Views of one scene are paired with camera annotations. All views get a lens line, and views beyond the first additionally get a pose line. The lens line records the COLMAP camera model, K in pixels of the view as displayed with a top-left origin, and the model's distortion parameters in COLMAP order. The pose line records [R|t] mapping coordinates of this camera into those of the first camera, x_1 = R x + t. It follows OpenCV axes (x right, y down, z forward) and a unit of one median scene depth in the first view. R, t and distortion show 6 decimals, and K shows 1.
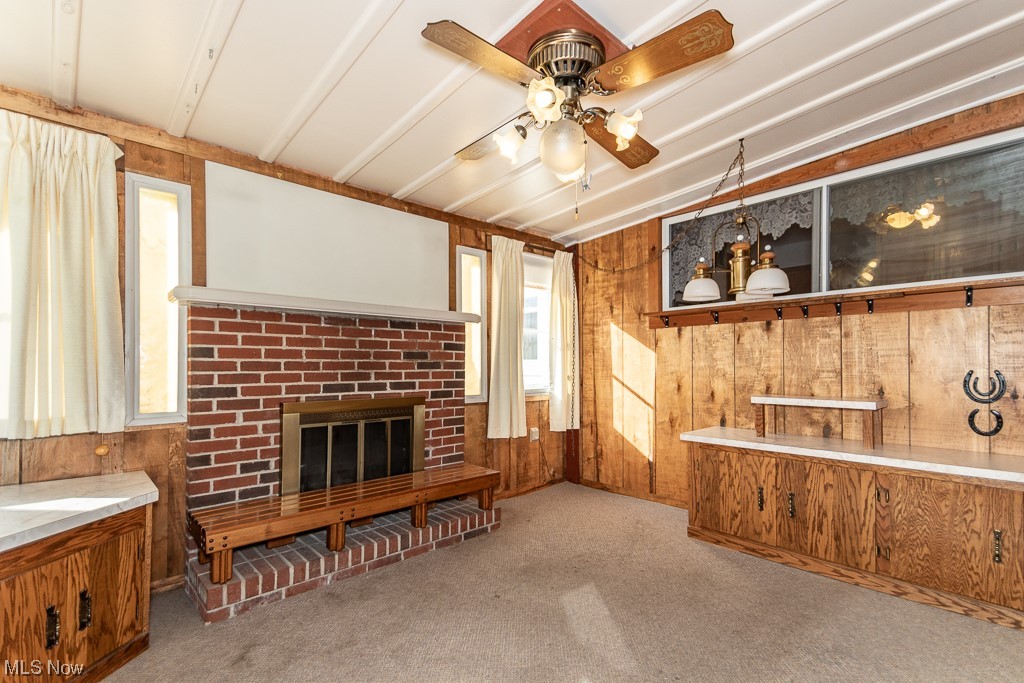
lens RADIAL K [[473.2, 0, 509.0], [0, 473.2, 362.2], [0, 0, 1]] dist [0.068059, -0.022573]
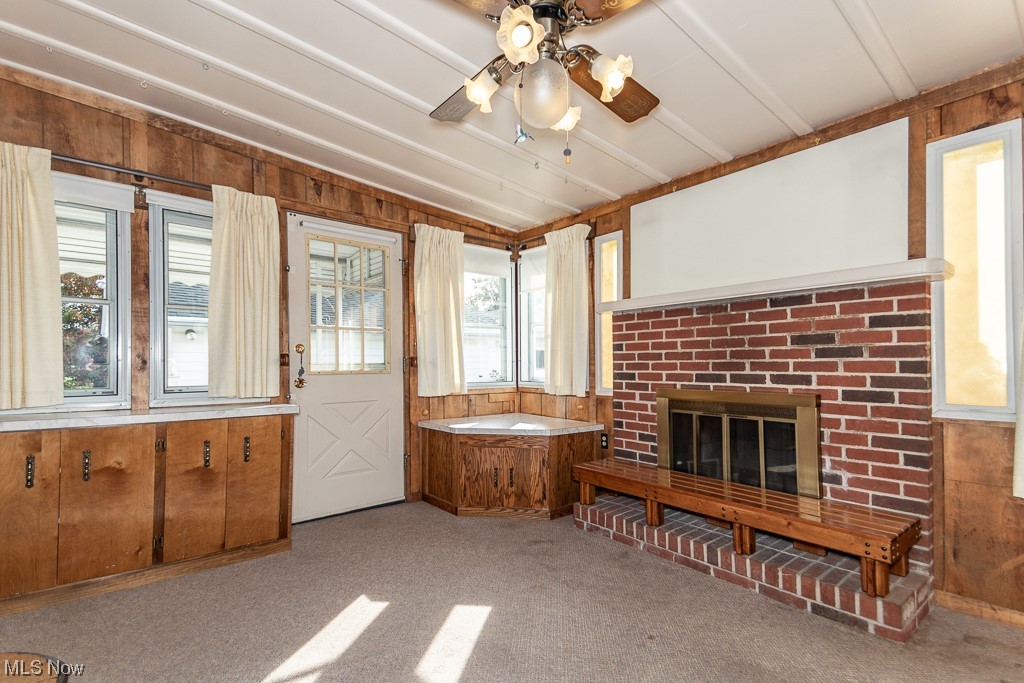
lens RADIAL K [[473.2, 0, 517.7], [0, 473.2, 360.5], [0, 0, 1]] dist [0.068059, -0.022573]
pose [[-0.040567, -0.007354, -0.999150, 0.625706], [0.011749, 0.999900, -0.007836, 0.021191], [0.999108, -0.012057, -0.040477, 0.635423]]
